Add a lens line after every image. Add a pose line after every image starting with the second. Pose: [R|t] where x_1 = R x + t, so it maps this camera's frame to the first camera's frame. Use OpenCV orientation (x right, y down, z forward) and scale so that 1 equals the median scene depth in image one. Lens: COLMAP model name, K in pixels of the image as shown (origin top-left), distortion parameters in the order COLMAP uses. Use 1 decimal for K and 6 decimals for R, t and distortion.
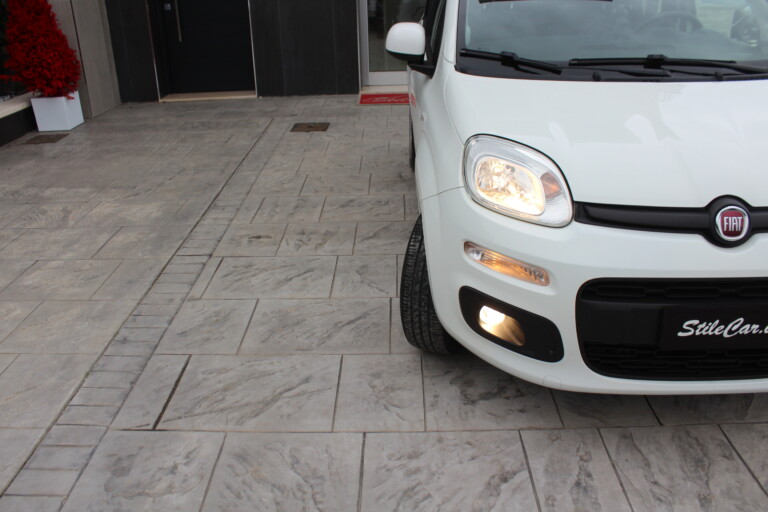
lens RADIAL K [[635.1, 0, 384.0], [0, 635.1, 256.0], [0, 0, 1]] dist [-0.170173, 0.152745]
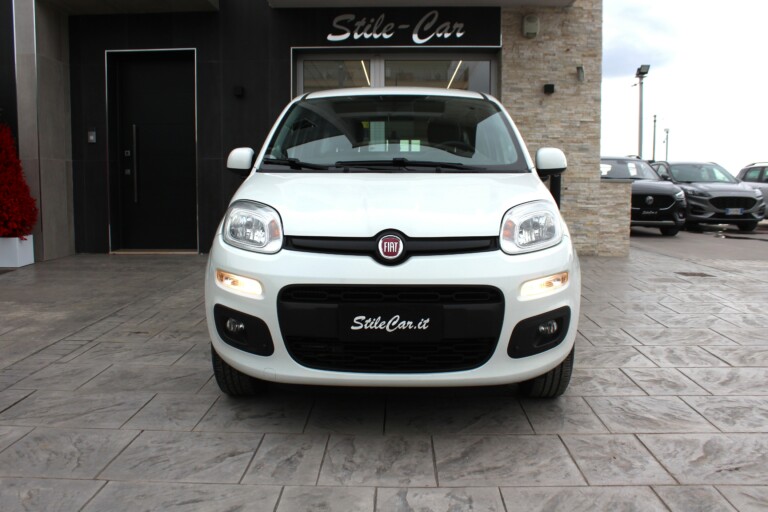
lens RADIAL K [[674.0, 0, 384.0], [0, 674.0, 256.0], [0, 0, 1]] dist [-0.150350, 0.133485]
pose [[0.999548, 0.027962, -0.011032, 0.494610], [-0.030009, 0.949663, -0.311831, 0.379637], [0.001757, 0.312021, 0.950073, -0.376693]]
